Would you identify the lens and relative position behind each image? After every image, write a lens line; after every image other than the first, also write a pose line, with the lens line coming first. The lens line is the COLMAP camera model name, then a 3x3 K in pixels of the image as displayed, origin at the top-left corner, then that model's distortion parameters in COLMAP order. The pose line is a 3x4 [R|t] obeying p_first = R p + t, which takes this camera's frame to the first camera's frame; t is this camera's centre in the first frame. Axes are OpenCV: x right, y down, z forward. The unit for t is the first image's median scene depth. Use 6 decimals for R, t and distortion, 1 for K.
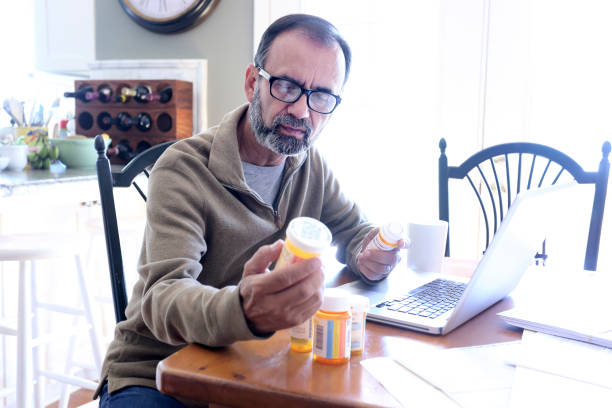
lens RADIAL K [[698.3, 0, 306.0], [0, 698.3, 196.4], [0, 0, 1]] dist [0.077060, -0.007554]
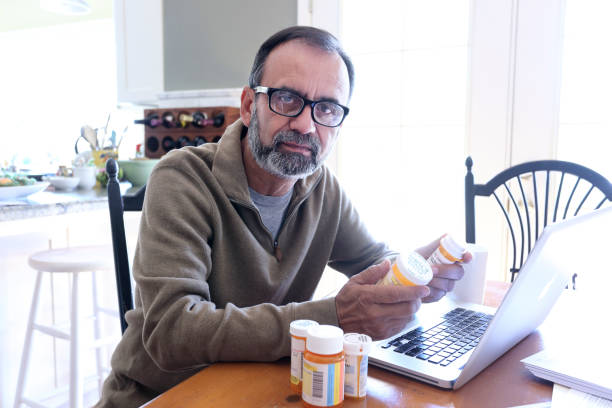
lens RADIAL K [[607.7, 0, 306.0], [0, 607.7, 204.0], [0, 0, 1]] dist [0.010196, -0.021499]
pose [[0.996608, -0.002259, -0.082269, 0.035301], [0.001577, 0.999964, -0.008354, -0.007748], [0.082285, 0.008196, 0.996575, 0.118044]]
